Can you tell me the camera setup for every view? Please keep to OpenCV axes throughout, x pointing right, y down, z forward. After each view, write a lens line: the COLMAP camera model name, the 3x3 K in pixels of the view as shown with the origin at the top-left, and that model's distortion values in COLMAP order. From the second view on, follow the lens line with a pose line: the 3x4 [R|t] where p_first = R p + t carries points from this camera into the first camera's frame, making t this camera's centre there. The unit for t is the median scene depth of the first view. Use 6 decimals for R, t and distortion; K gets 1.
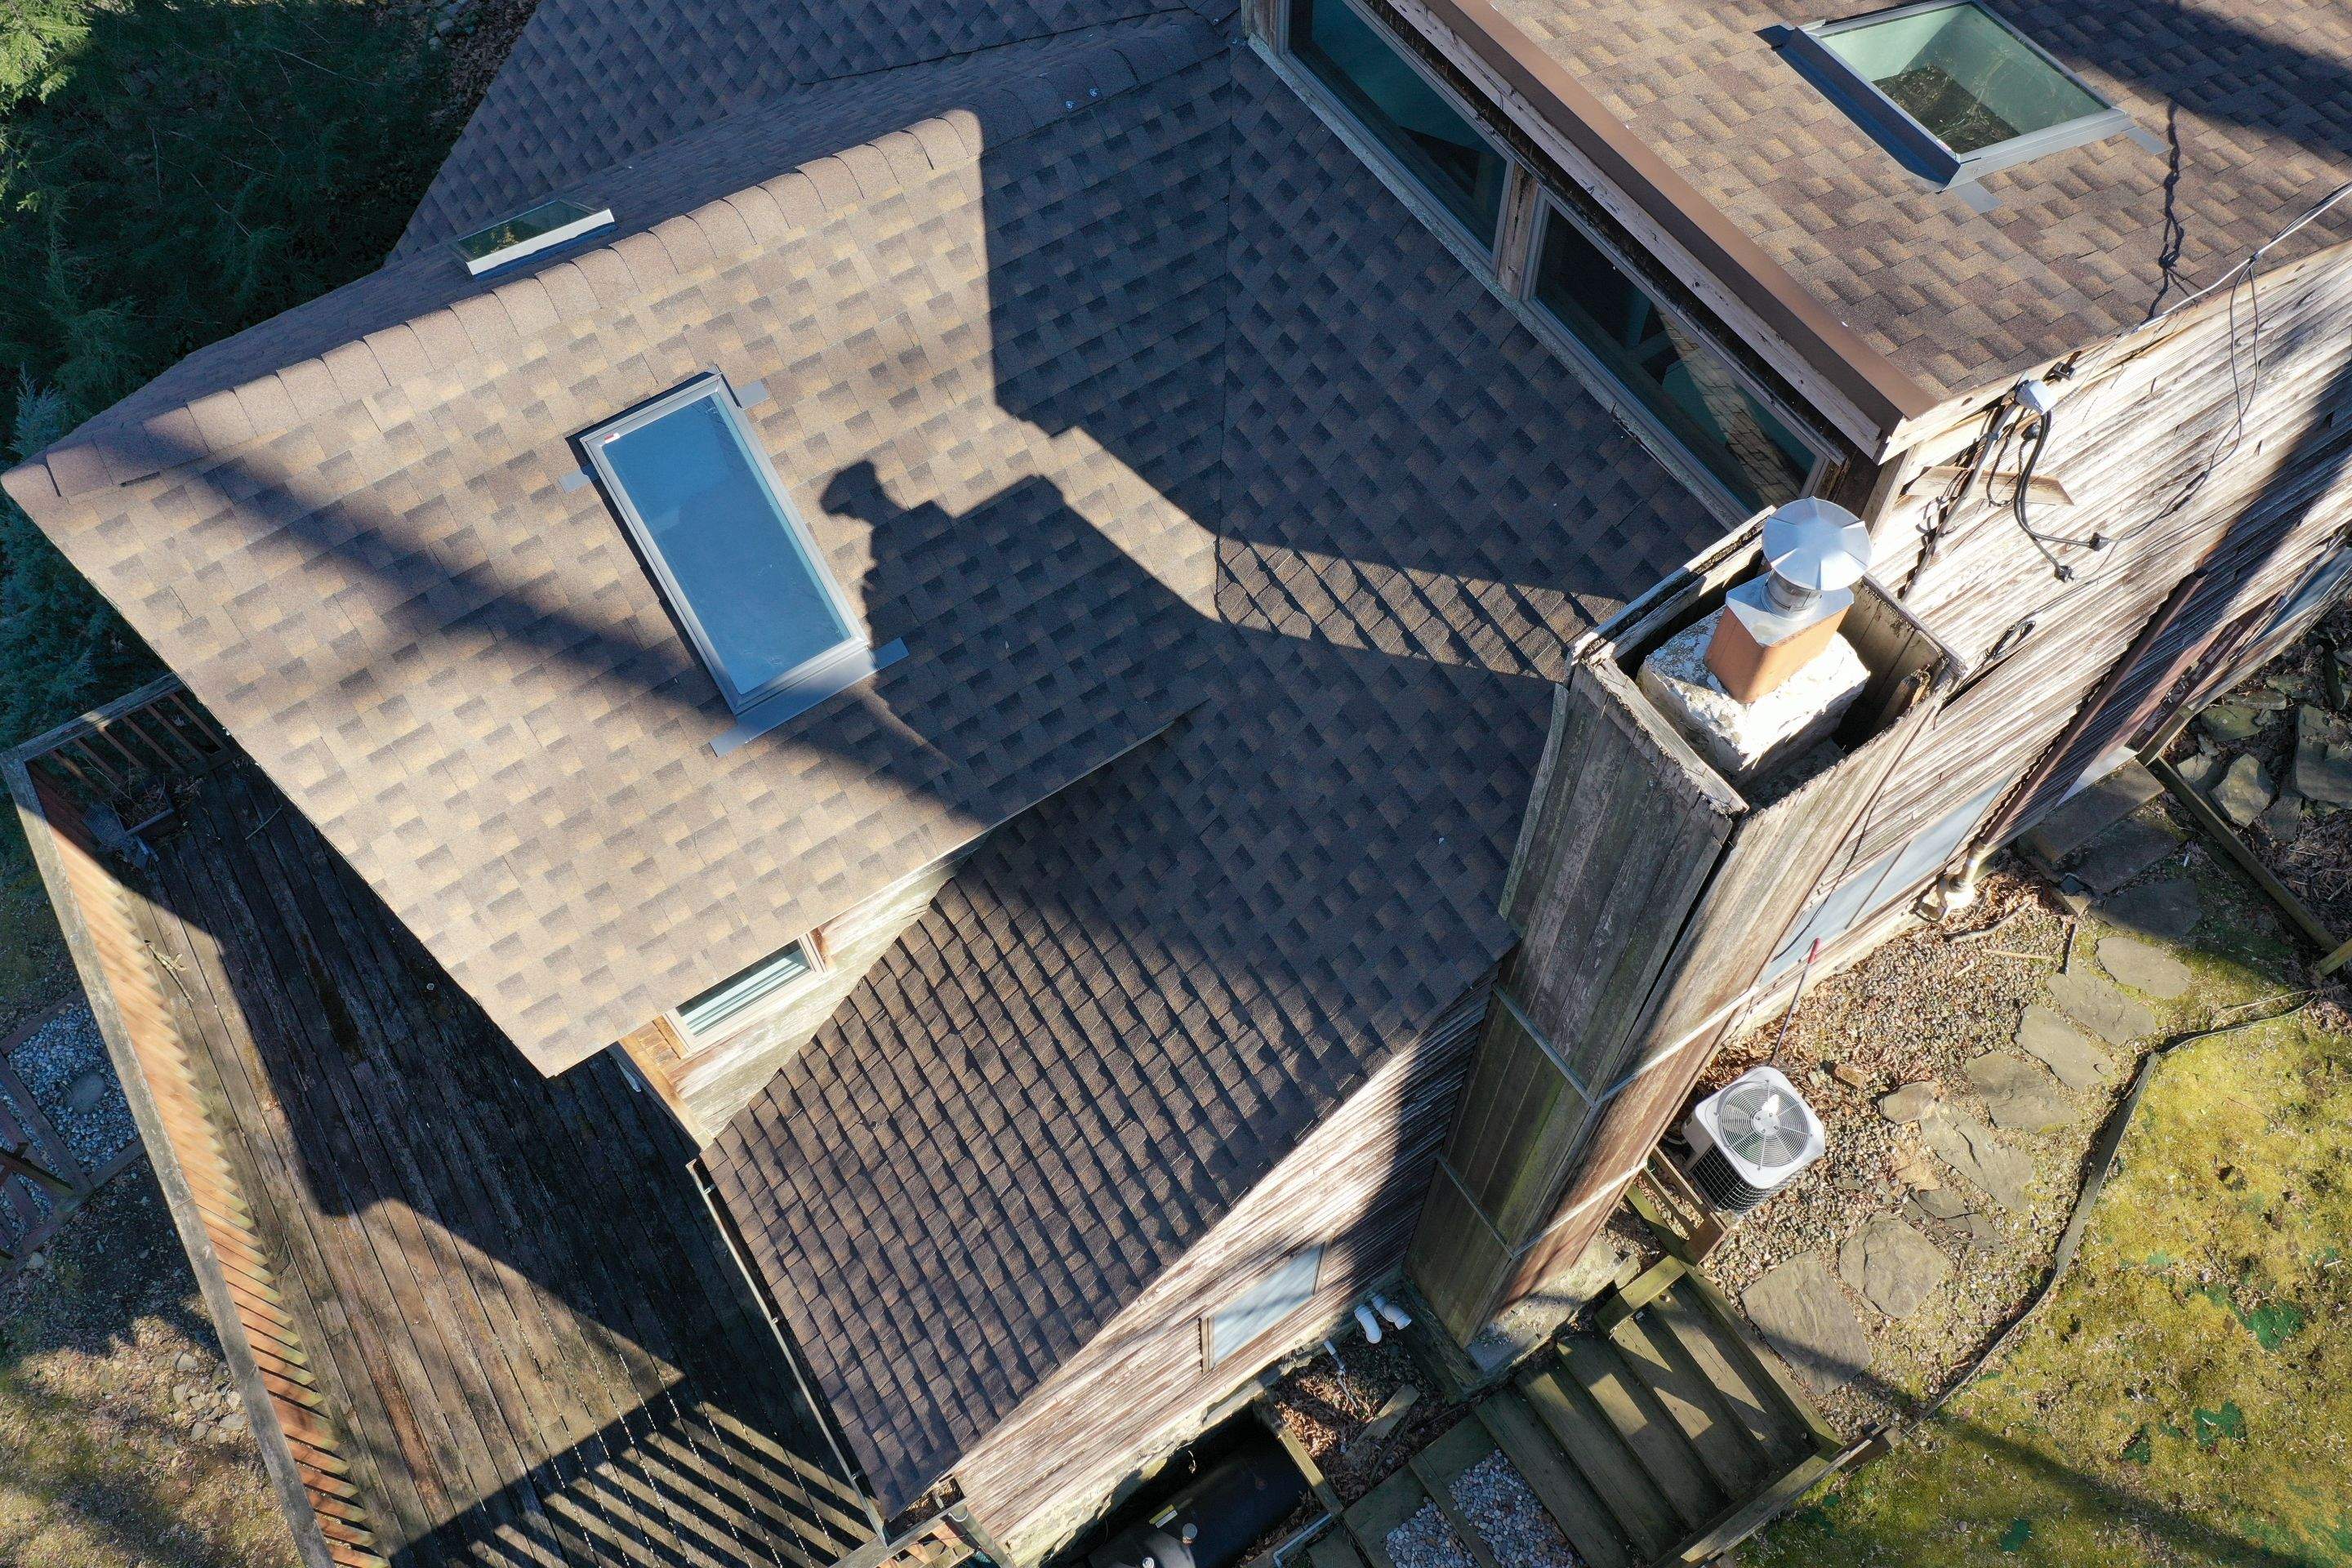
lens RADIAL K [[1868.0, 0, 1175.8], [0, 1868.0, 787.9], [0, 0, 1]] dist [0.019421, -0.001738]
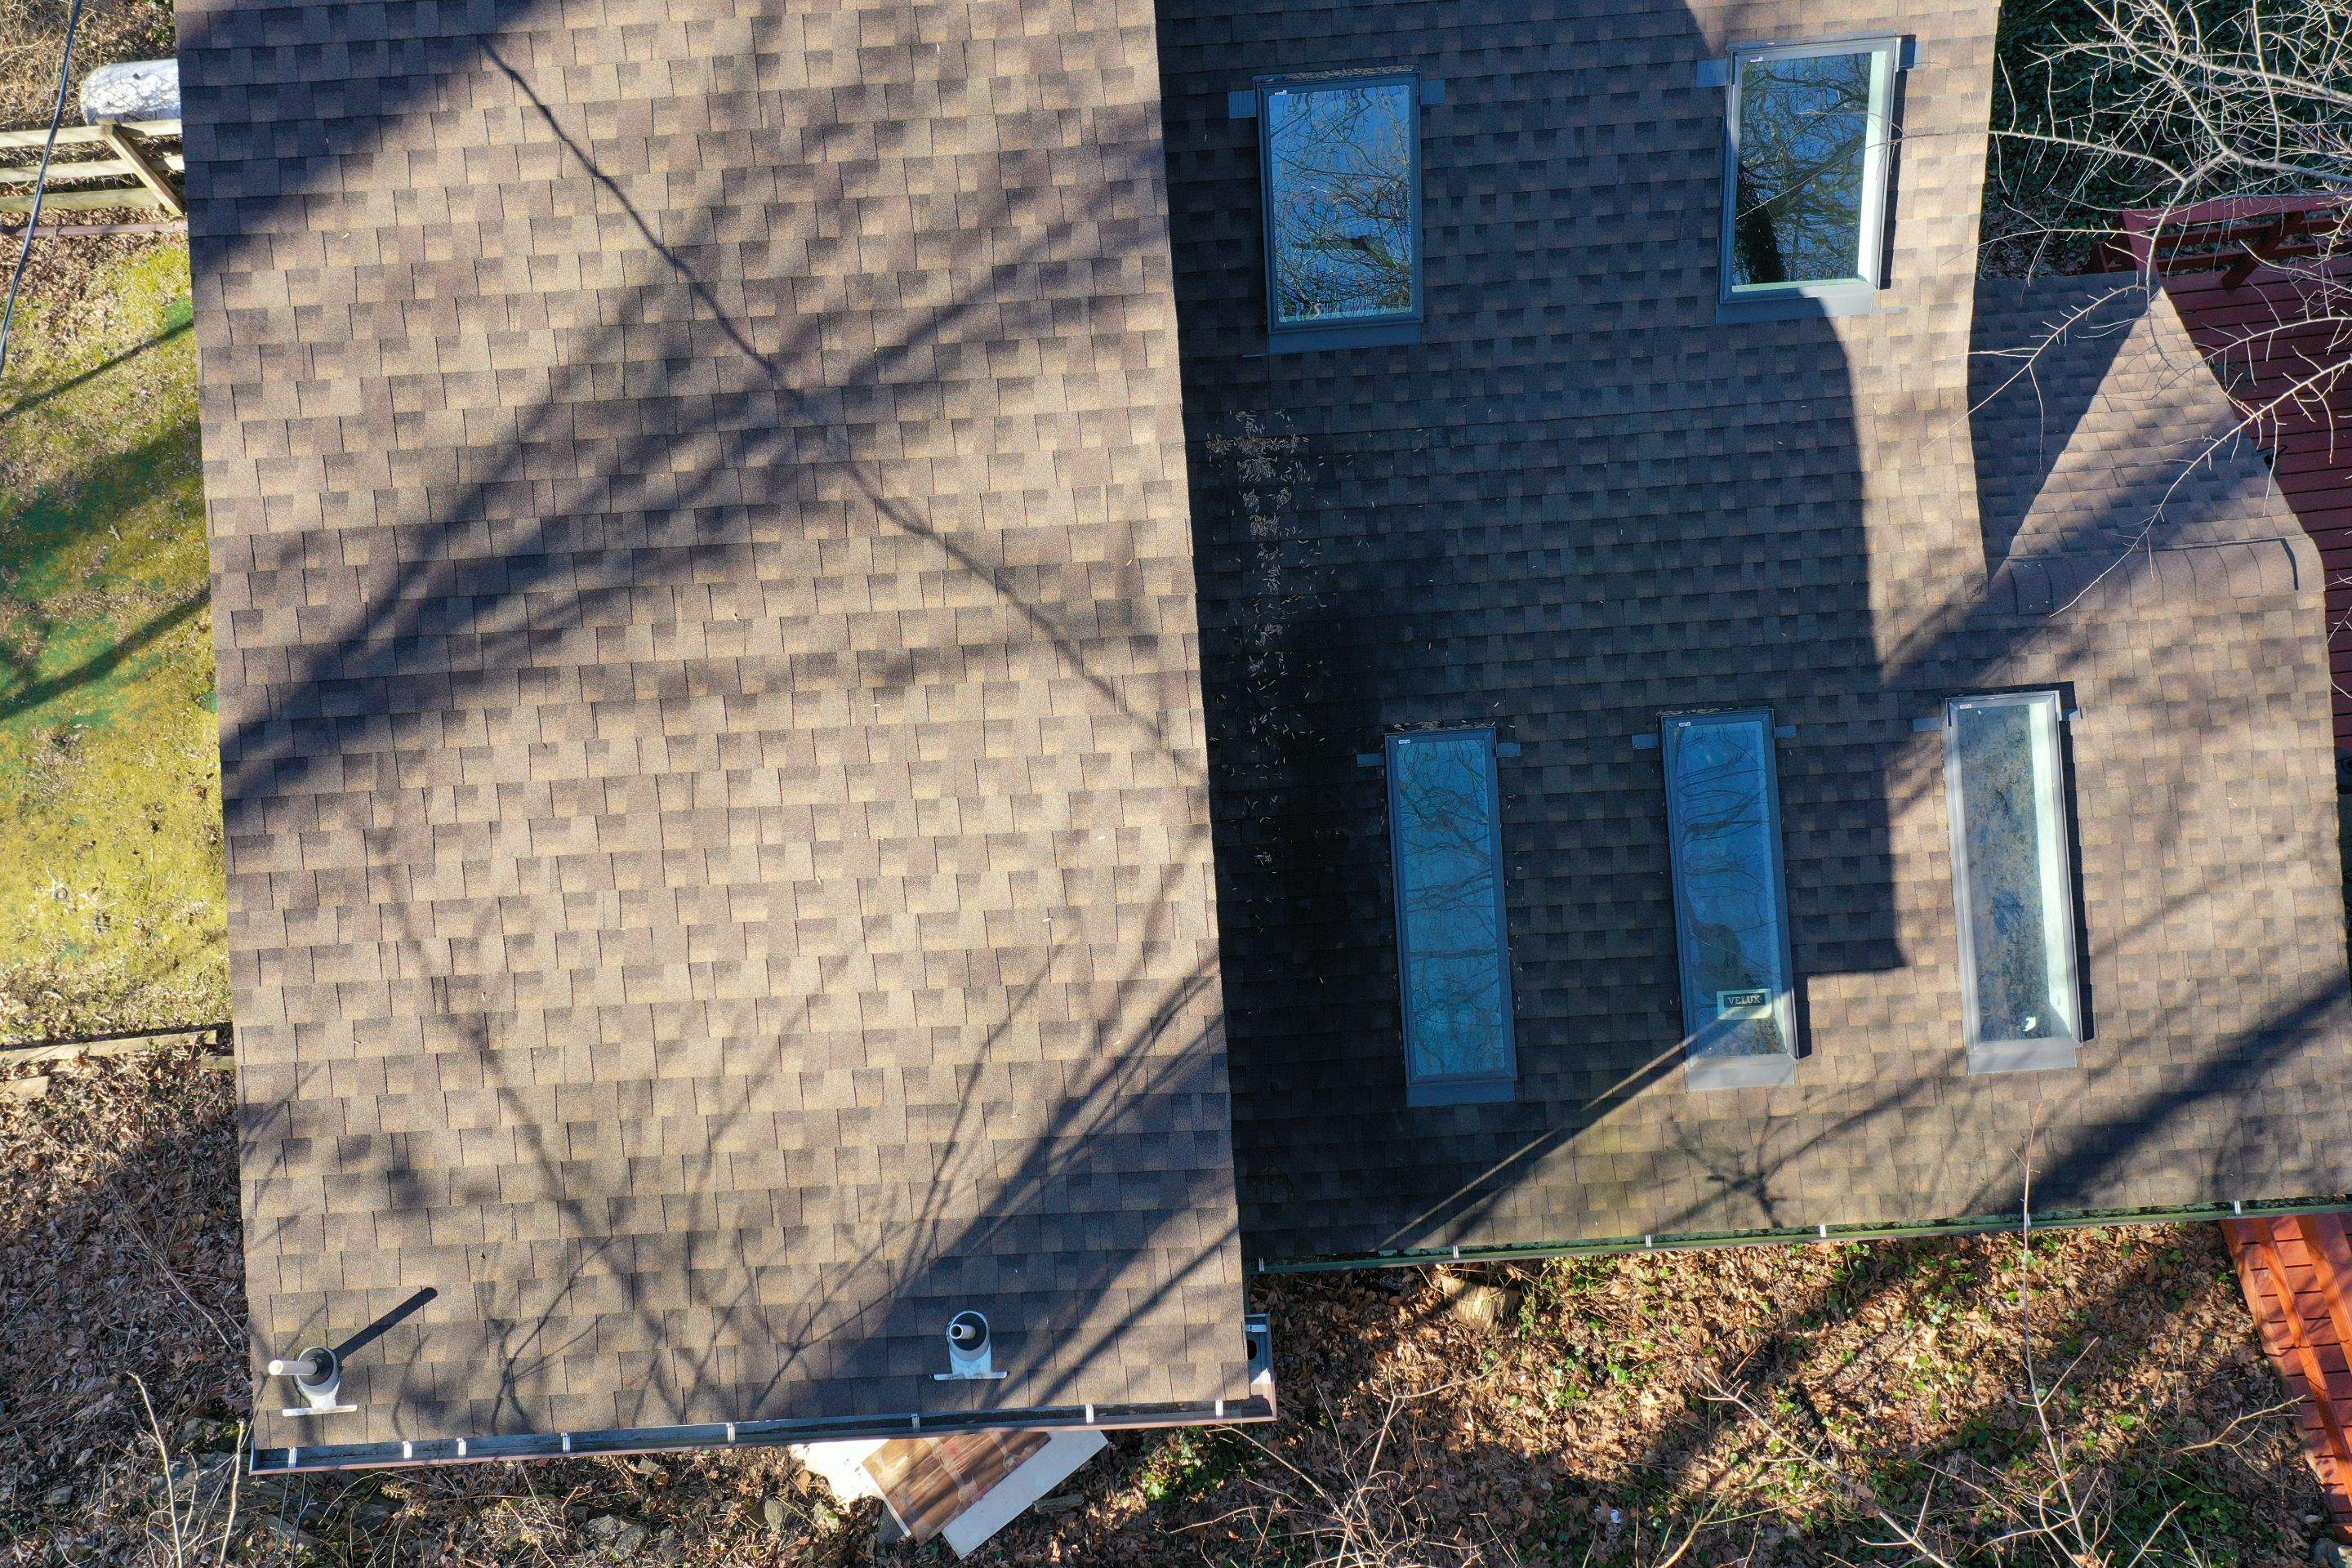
lens RADIAL K [[1868.0, 0, 1178.4], [0, 1868.0, 785.8], [0, 0, 1]] dist [0.019421, -0.001738]
pose [[-0.486565, 0.843897, -0.226037, 0.822833], [-0.752636, -0.273522, 0.598937, -1.241698], [0.443615, 0.461545, 0.768233, 0.531318]]
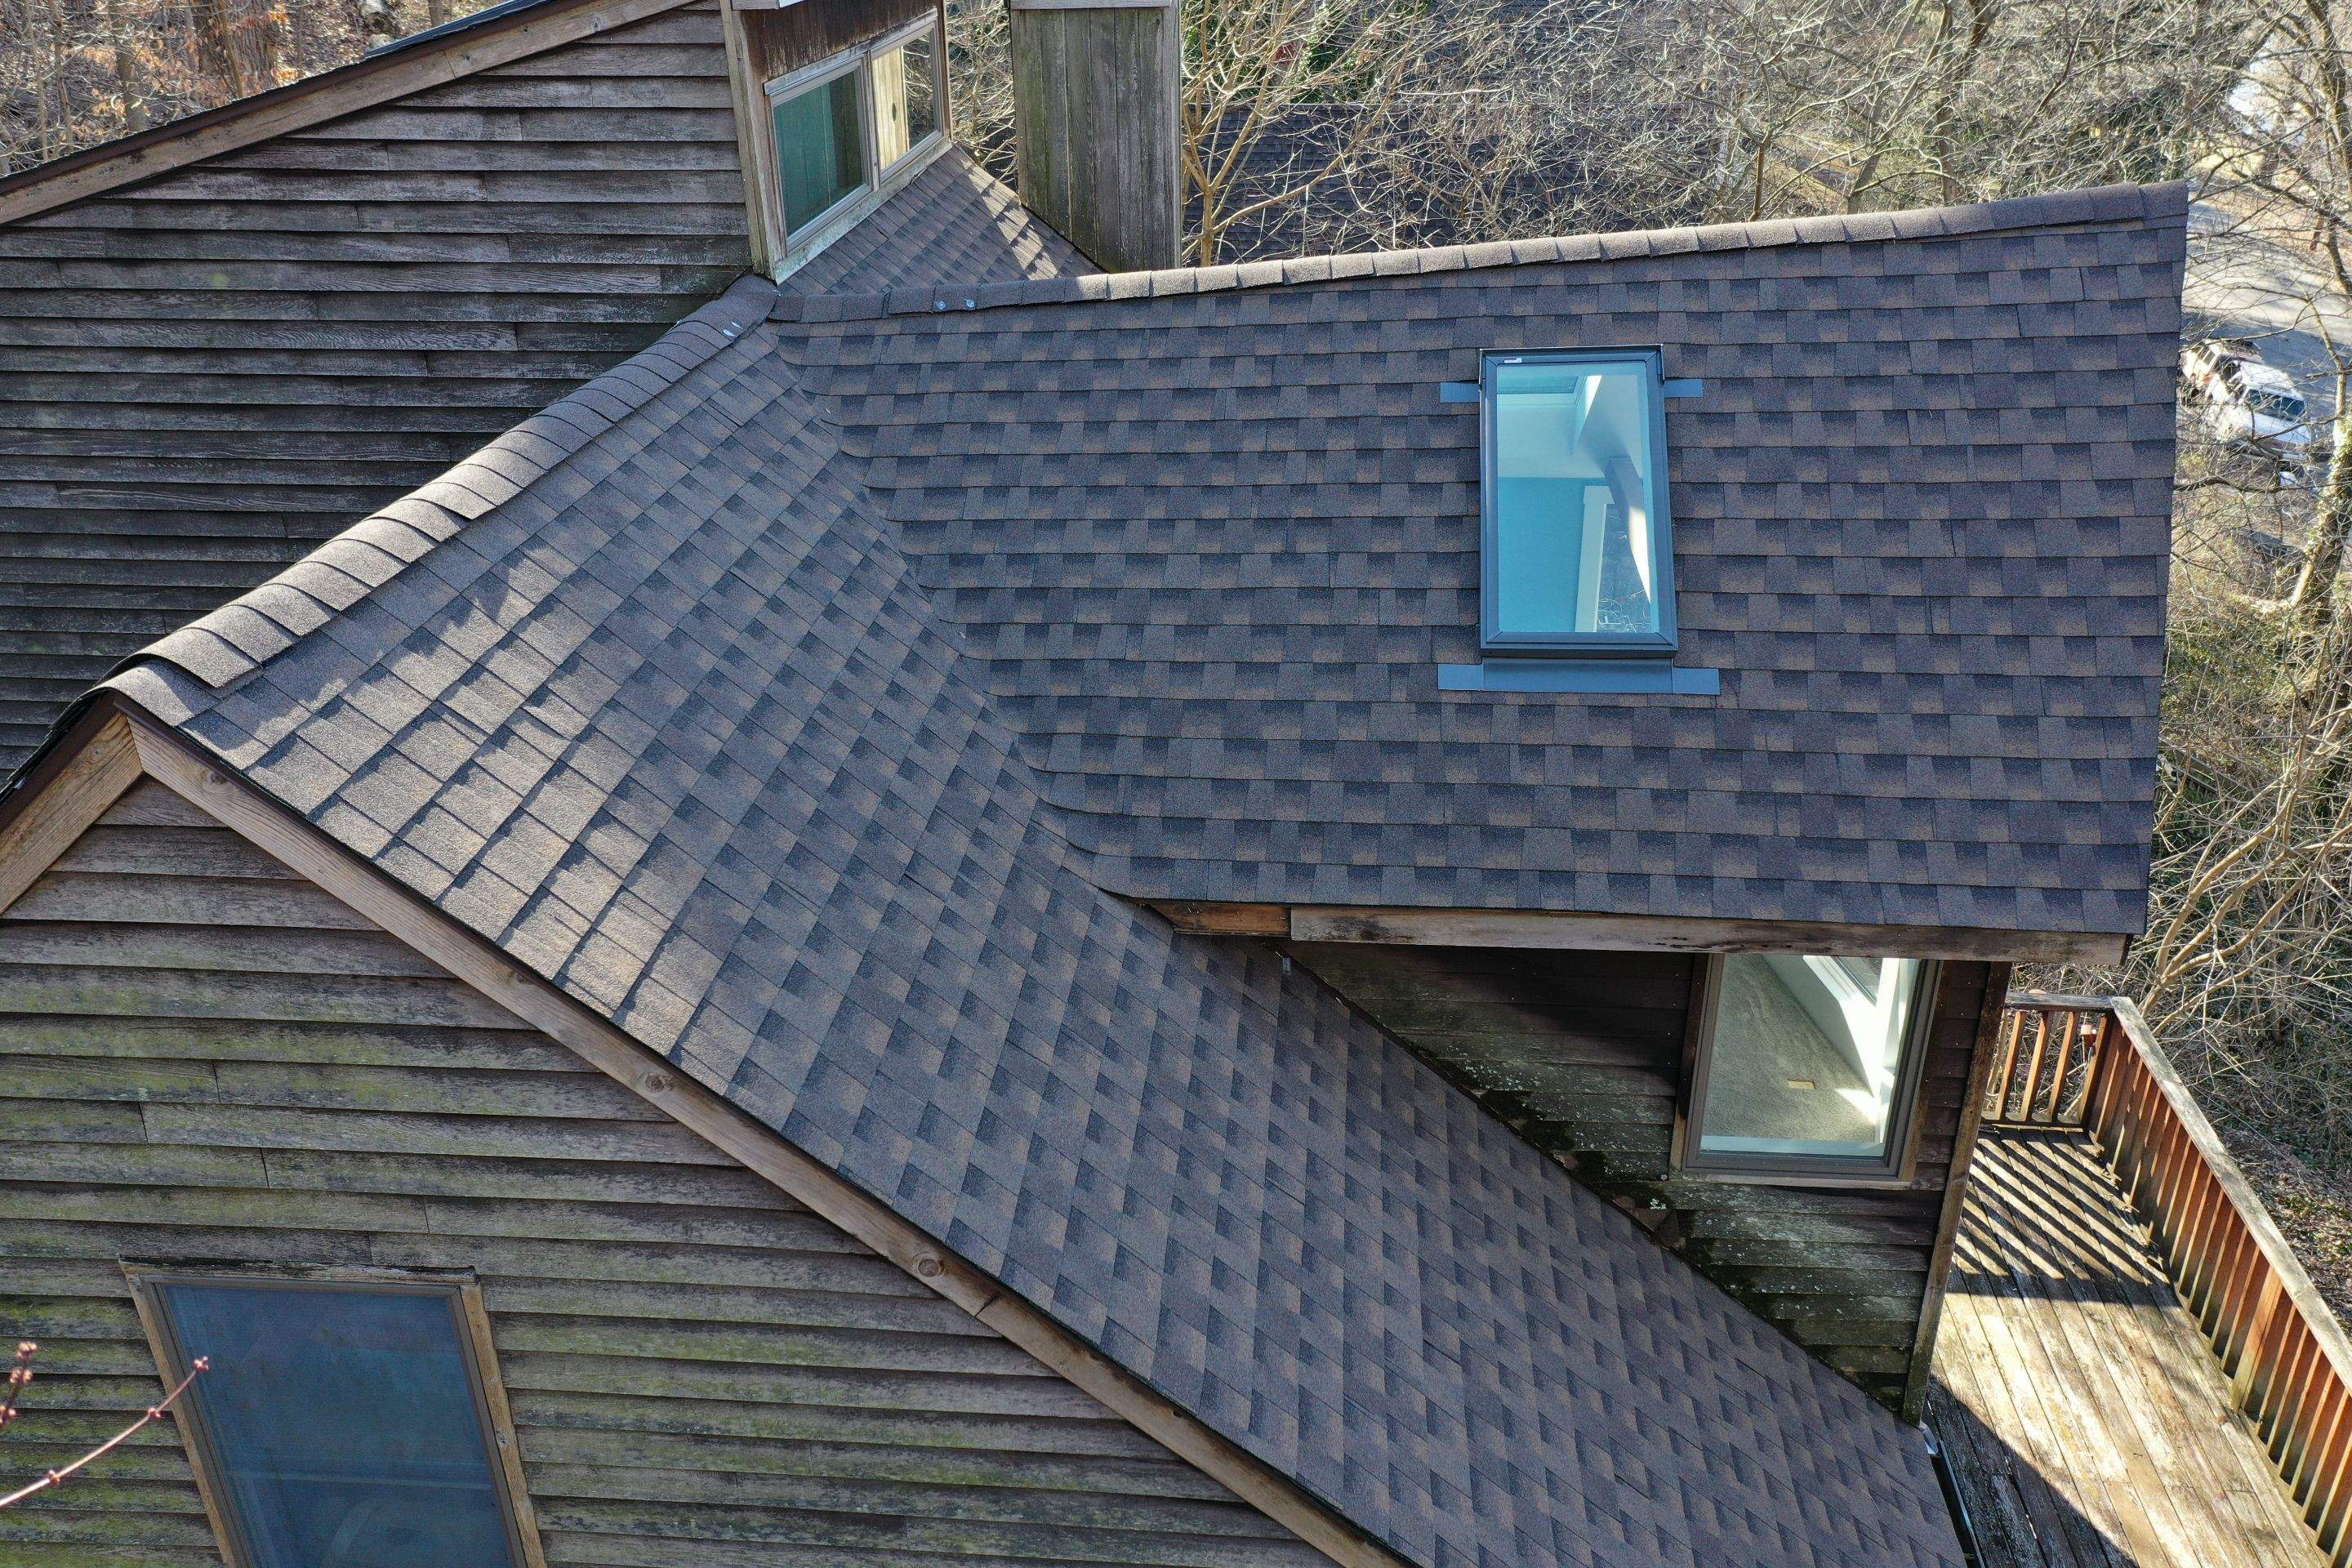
lens RADIAL K [[1868.0, 0, 1171.8], [0, 1868.0, 786.6], [0, 0, 1]] dist [0.019421, -0.001738]
pose [[-0.785490, -0.247846, 0.567079, -0.689244], [0.561454, 0.100071, 0.821435, -1.012860], [-0.260337, 0.963617, 0.060549, 1.129370]]
